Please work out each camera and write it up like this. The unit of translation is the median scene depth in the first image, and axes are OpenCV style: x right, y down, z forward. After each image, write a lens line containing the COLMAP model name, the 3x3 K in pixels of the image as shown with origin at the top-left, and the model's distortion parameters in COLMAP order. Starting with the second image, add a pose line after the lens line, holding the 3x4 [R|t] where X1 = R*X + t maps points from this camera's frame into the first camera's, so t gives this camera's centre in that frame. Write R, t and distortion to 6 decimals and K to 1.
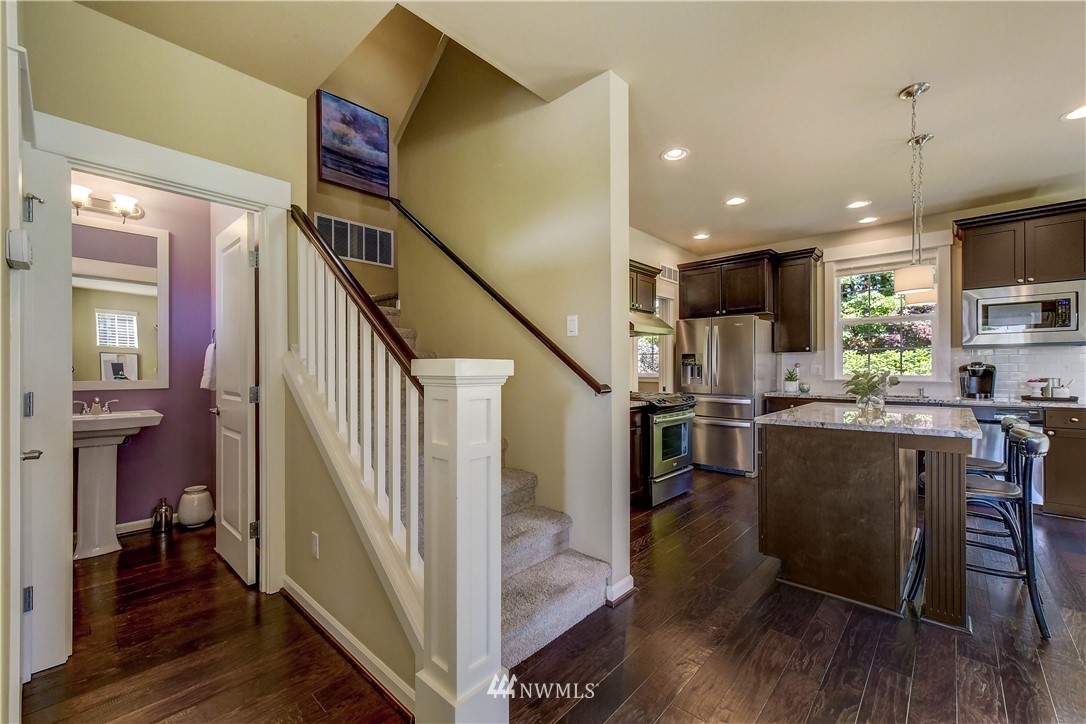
lens RADIAL K [[442.4, 0, 548.2], [0, 442.4, 368.1], [0, 0, 1]] dist [0.003259, 0.000073]
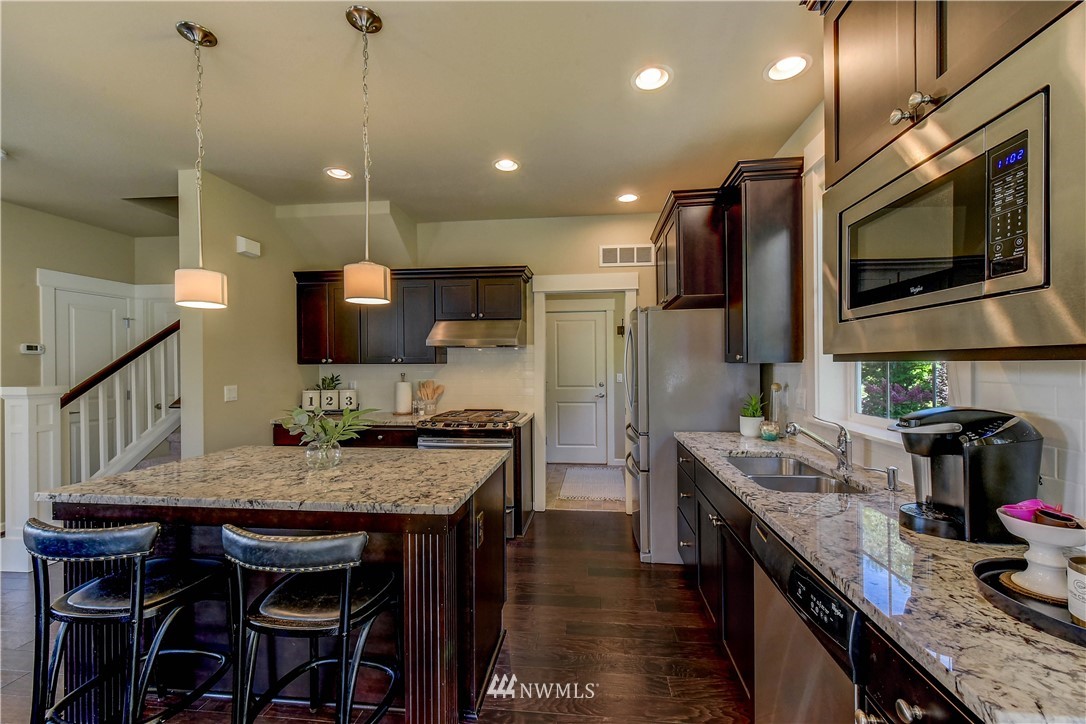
lens RADIAL K [[439.5, 0, 543.6], [0, 439.5, 366.7], [0, 0, 1]] dist [-0.000219, -0.000060]
pose [[0.582317, 0.003412, -0.812955, 0.996776], [0.004393, 0.999963, 0.007344, -0.043608], [0.812950, -0.007848, 0.582281, 0.583912]]
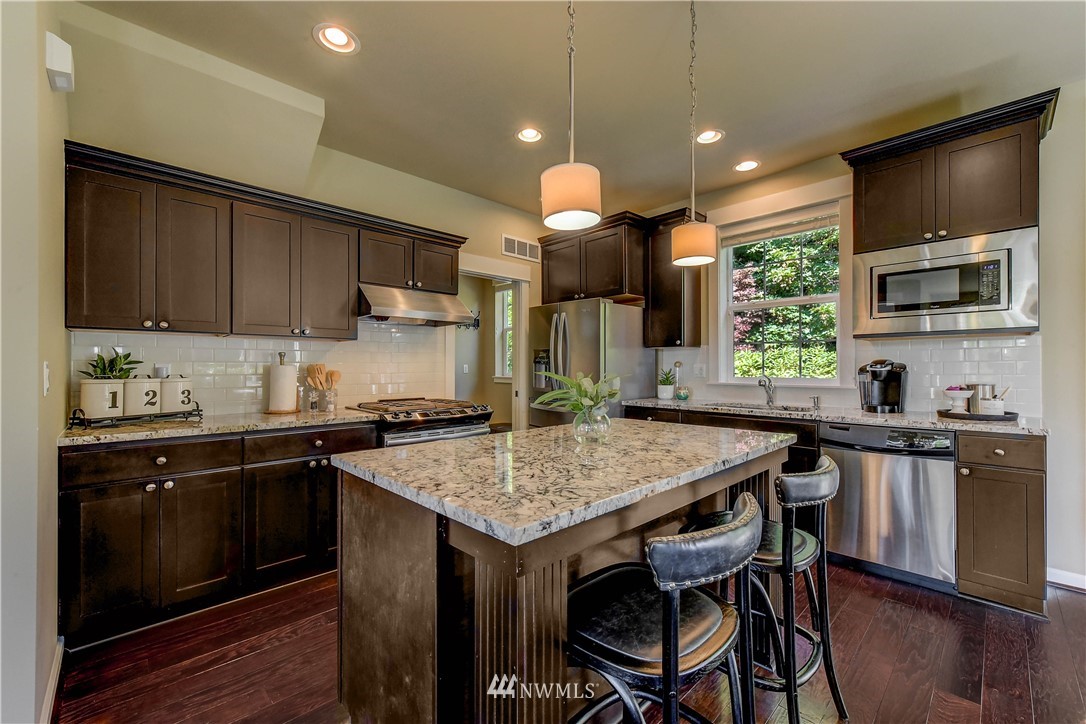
lens RADIAL K [[442.4, 0, 548.2], [0, 442.4, 368.1], [0, 0, 1]] dist [0.003259, 0.000073]
pose [[0.998091, 0.000195, -0.061760, 0.468589], [-0.000027, 0.999996, 0.002714, -0.002546], [0.061760, -0.002708, 0.998087, 0.267783]]
